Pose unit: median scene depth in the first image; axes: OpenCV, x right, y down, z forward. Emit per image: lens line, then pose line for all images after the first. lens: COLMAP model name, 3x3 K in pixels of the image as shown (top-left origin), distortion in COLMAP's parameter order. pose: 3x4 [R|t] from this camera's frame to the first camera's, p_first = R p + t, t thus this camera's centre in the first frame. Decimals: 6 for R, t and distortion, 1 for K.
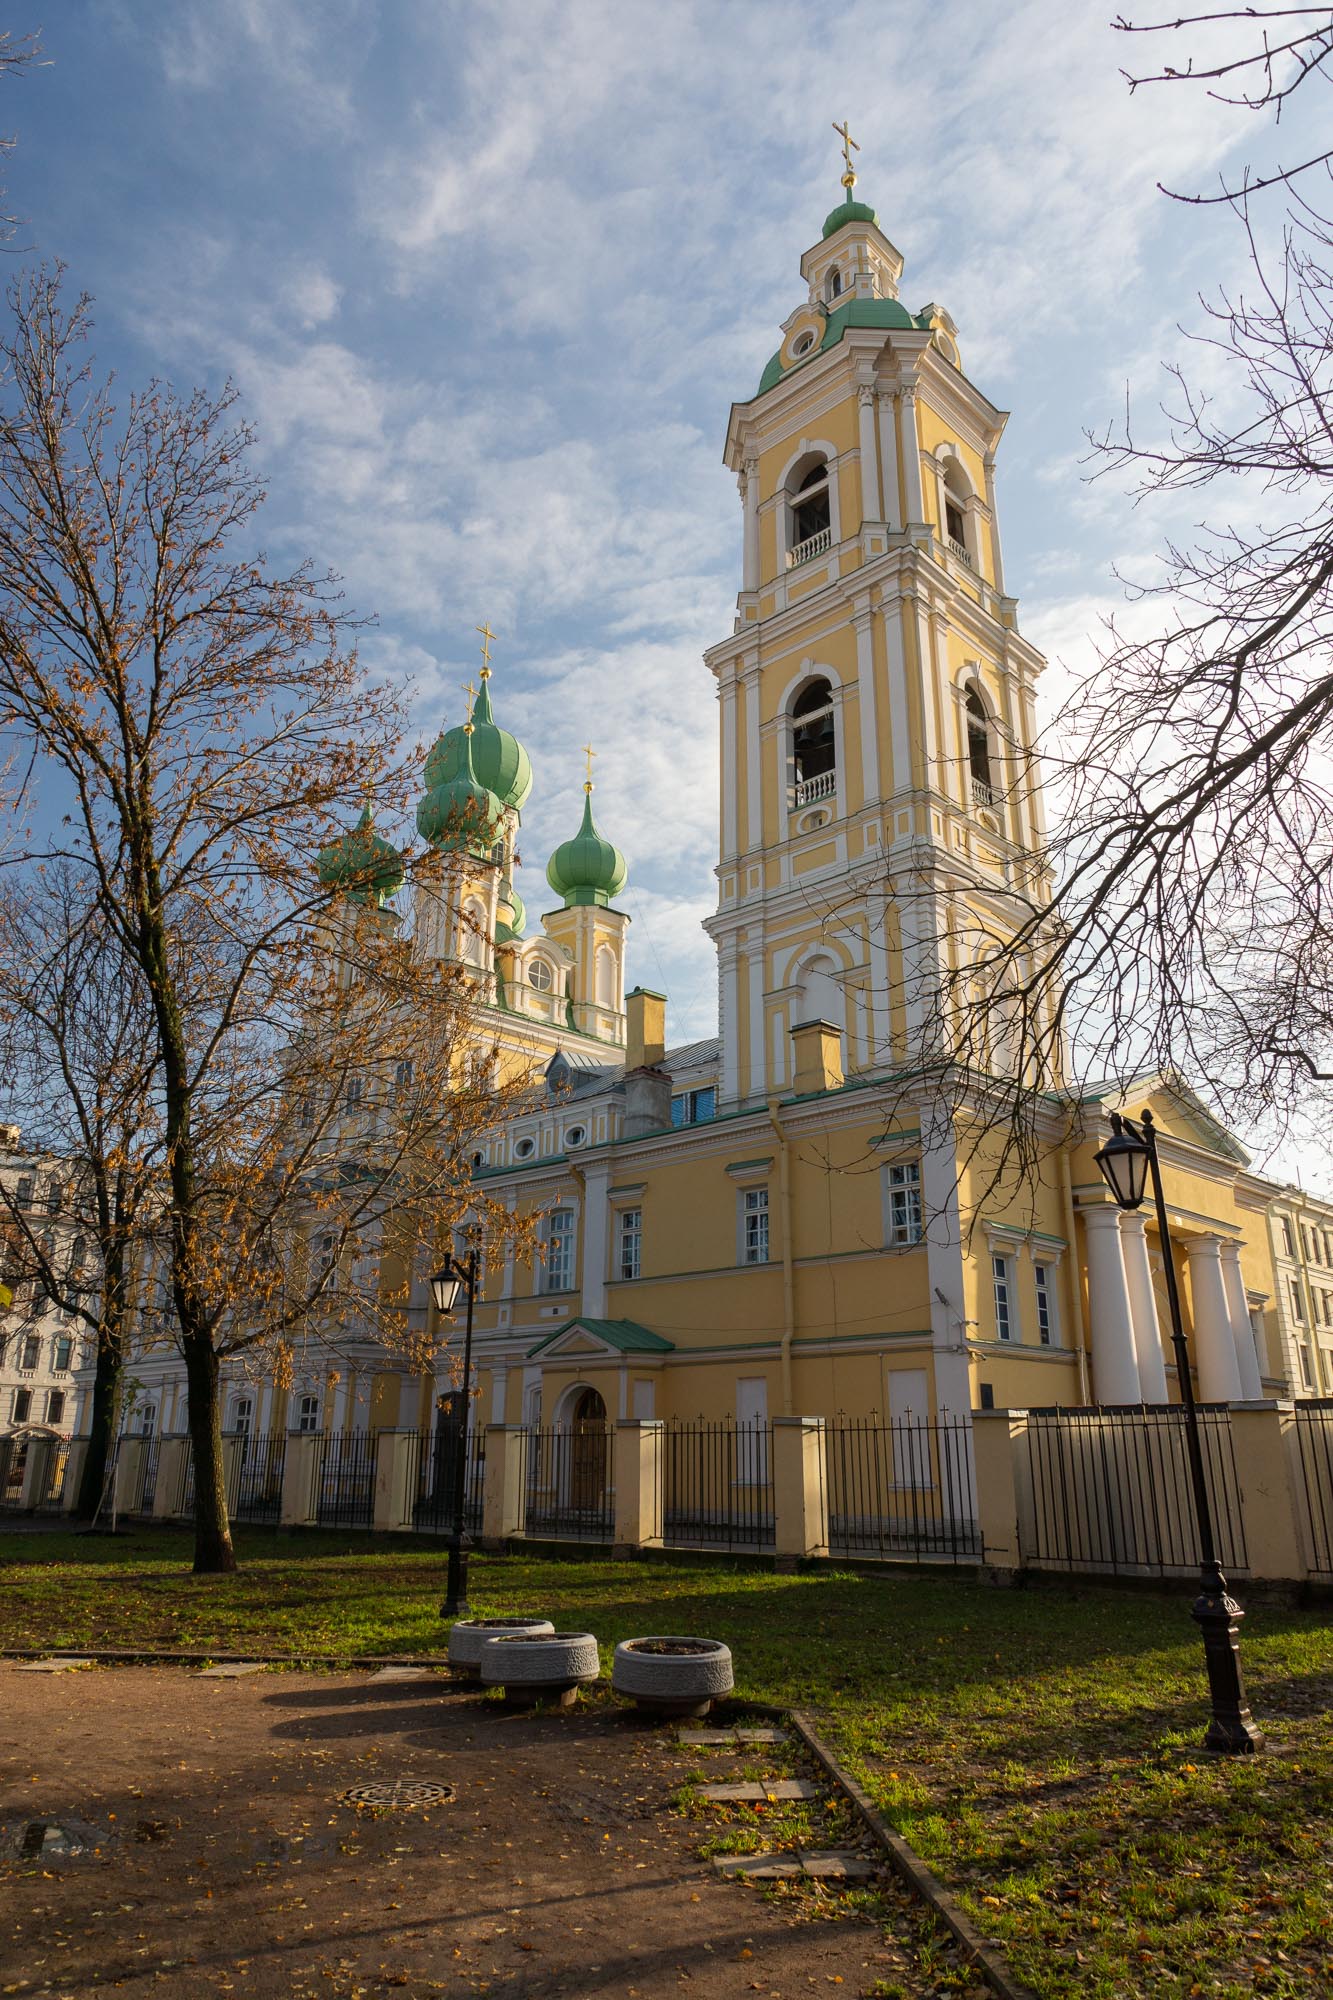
lens RADIAL K [[1348.4, 0, 666.5], [0, 1348.4, 1000.0], [0, 0, 1]] dist [0.004952, -0.004357]
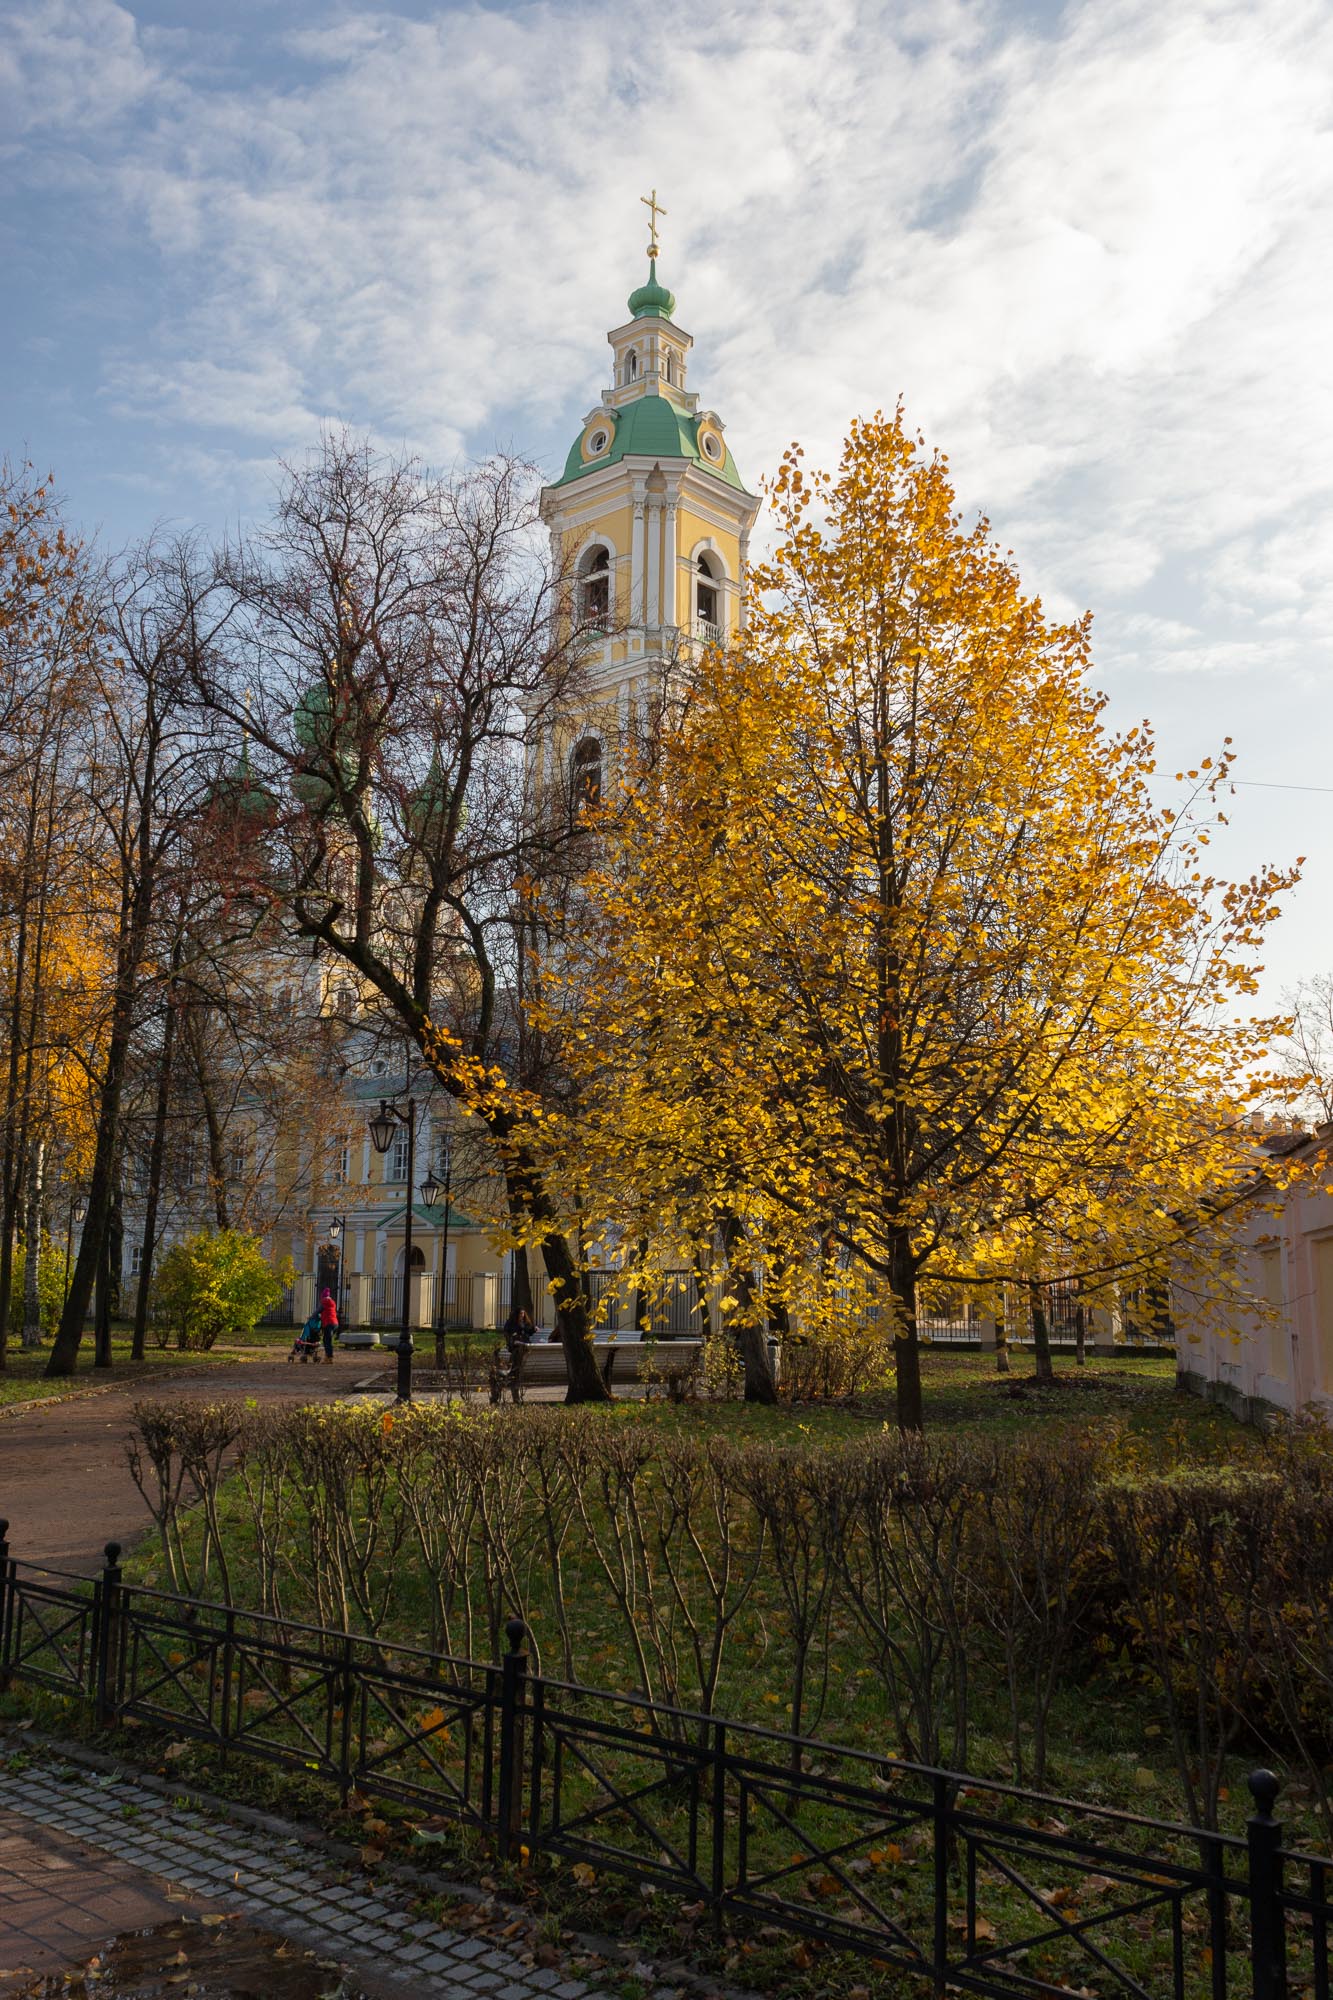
lens RADIAL K [[1812.9, 0, 666.5], [0, 1812.9, 1000.0], [0, 0, 1]] dist [0.000166, 0.000121]
pose [[0.999116, 0.015905, 0.038901, 0.110954], [-0.022604, 0.983709, 0.178340, -0.286106], [-0.035430, -0.179062, 0.983200, -0.793290]]
